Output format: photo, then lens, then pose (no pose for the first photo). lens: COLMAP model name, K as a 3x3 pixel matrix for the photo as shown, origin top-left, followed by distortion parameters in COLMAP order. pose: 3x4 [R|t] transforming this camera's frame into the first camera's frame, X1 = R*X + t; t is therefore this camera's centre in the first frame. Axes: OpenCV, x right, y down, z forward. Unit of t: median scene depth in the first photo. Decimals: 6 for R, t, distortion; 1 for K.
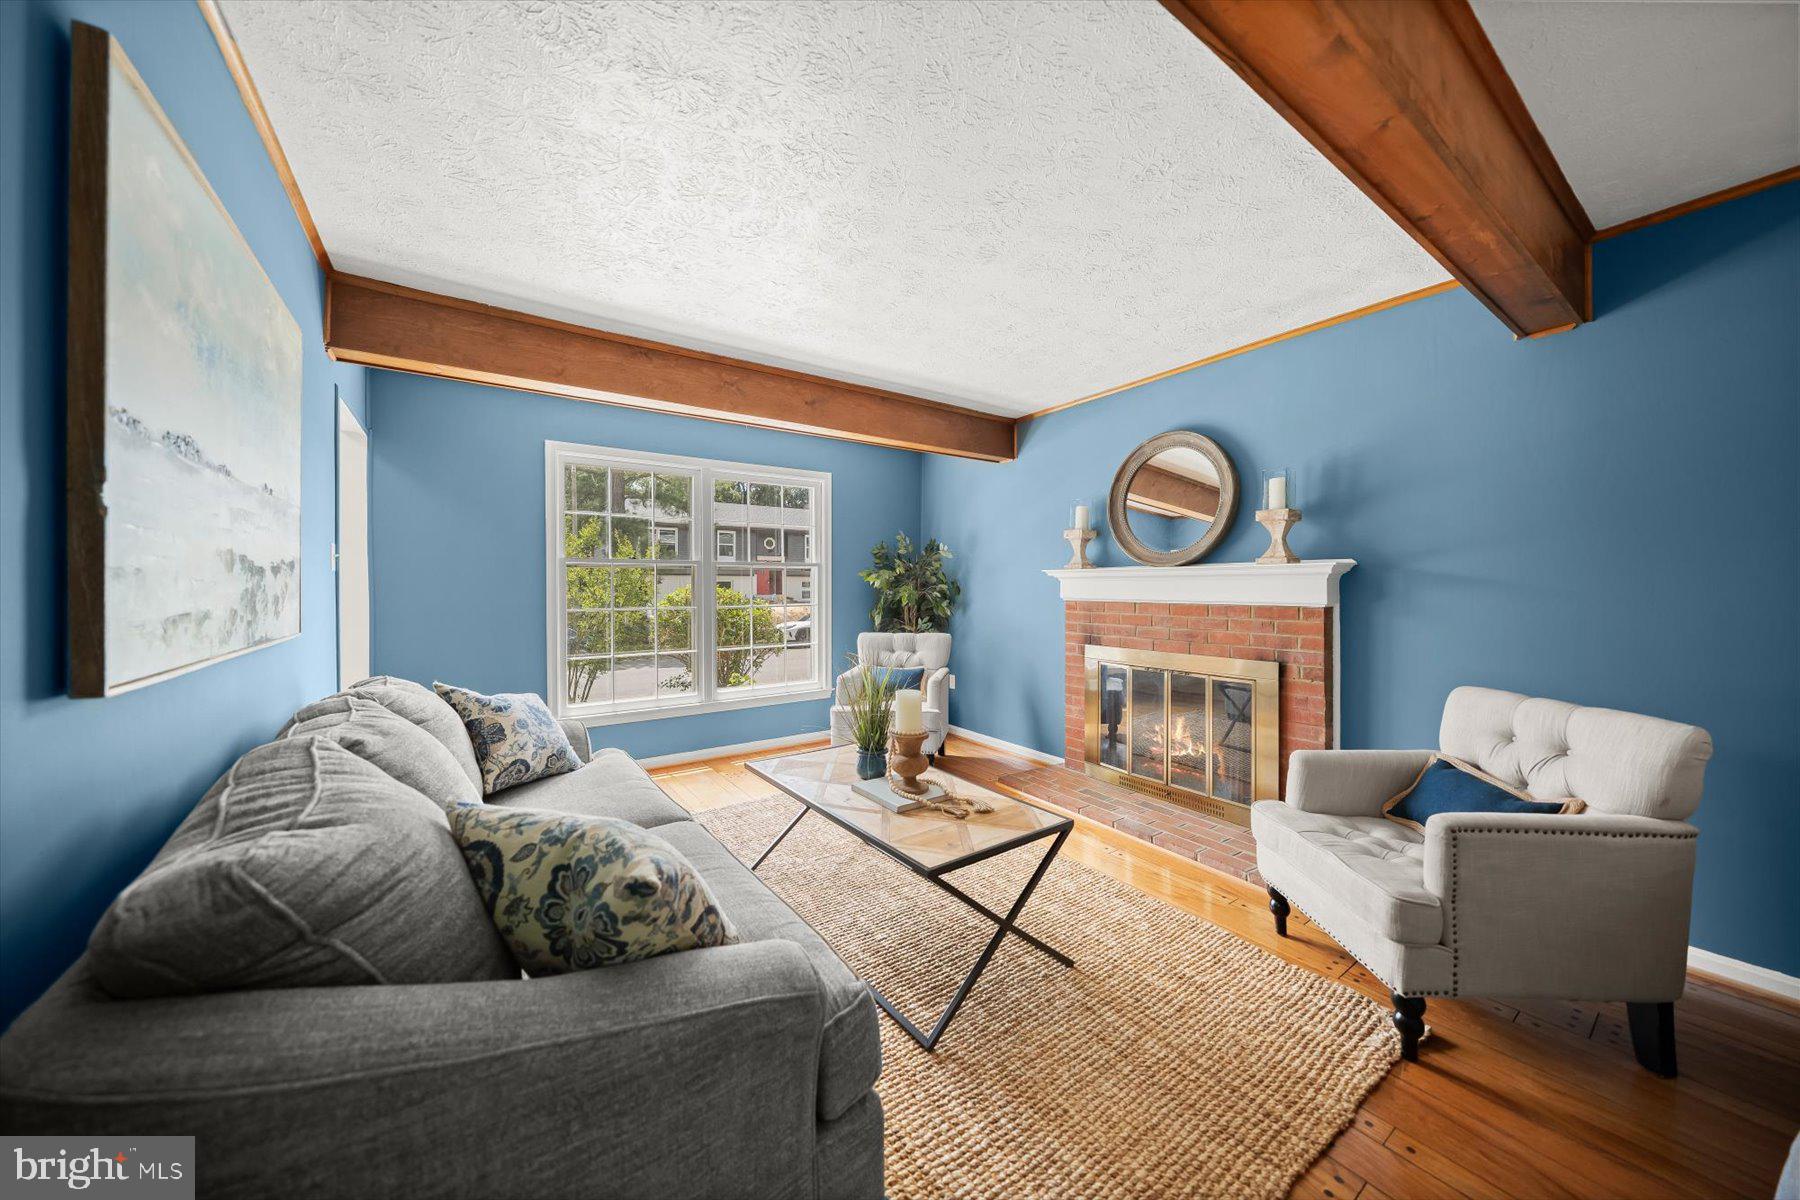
lens RADIAL K [[614.4, 0, 886.2], [0, 614.4, 592.9], [0, 0, 1]] dist [-0.000721, -0.000124]
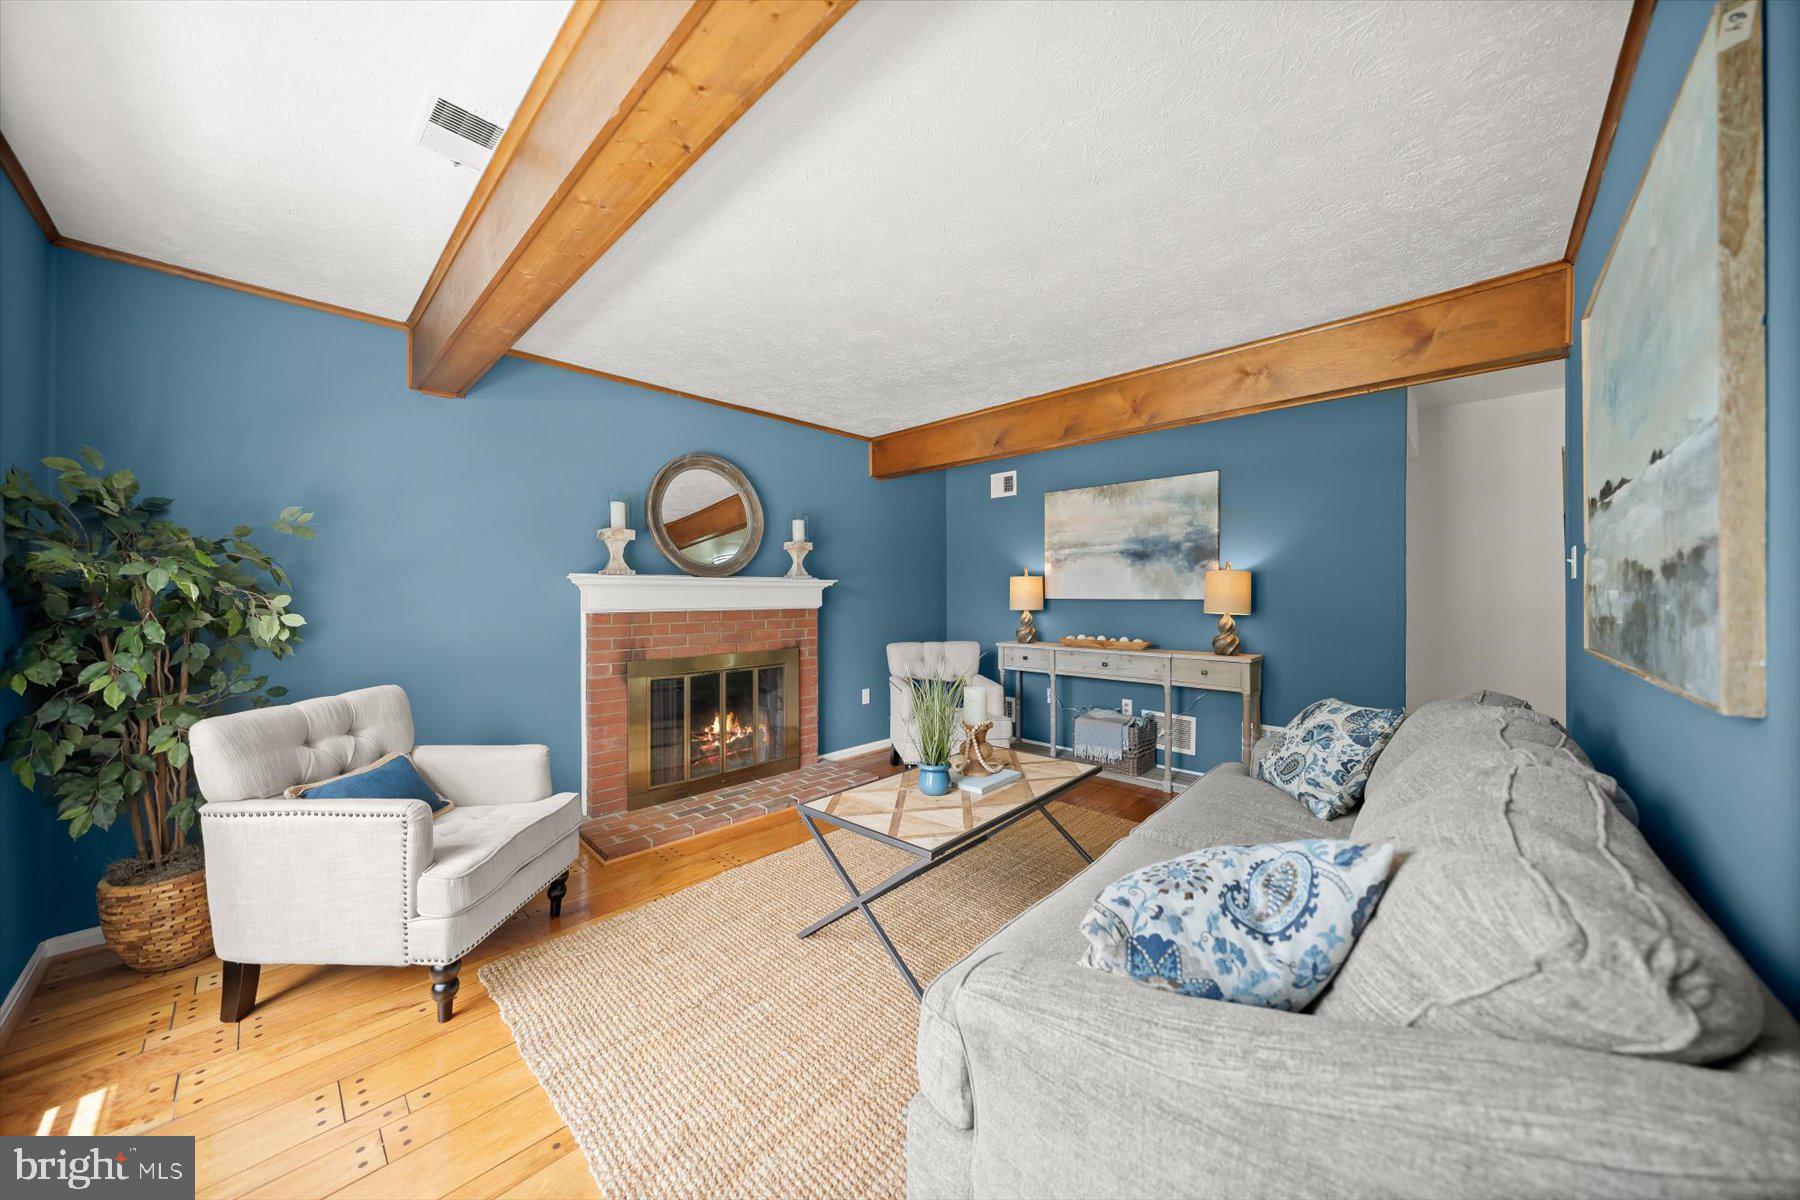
lens RADIAL K [[614.4, 0, 885.3], [0, 614.4, 592.3], [0, 0, 1]] dist [-0.000721, -0.000124]
pose [[-0.202908, 0.003620, 0.979191, -0.783375], [0.011595, 0.999932, -0.001294, -0.012675], [-0.979129, 0.011091, -0.202936, 1.037062]]
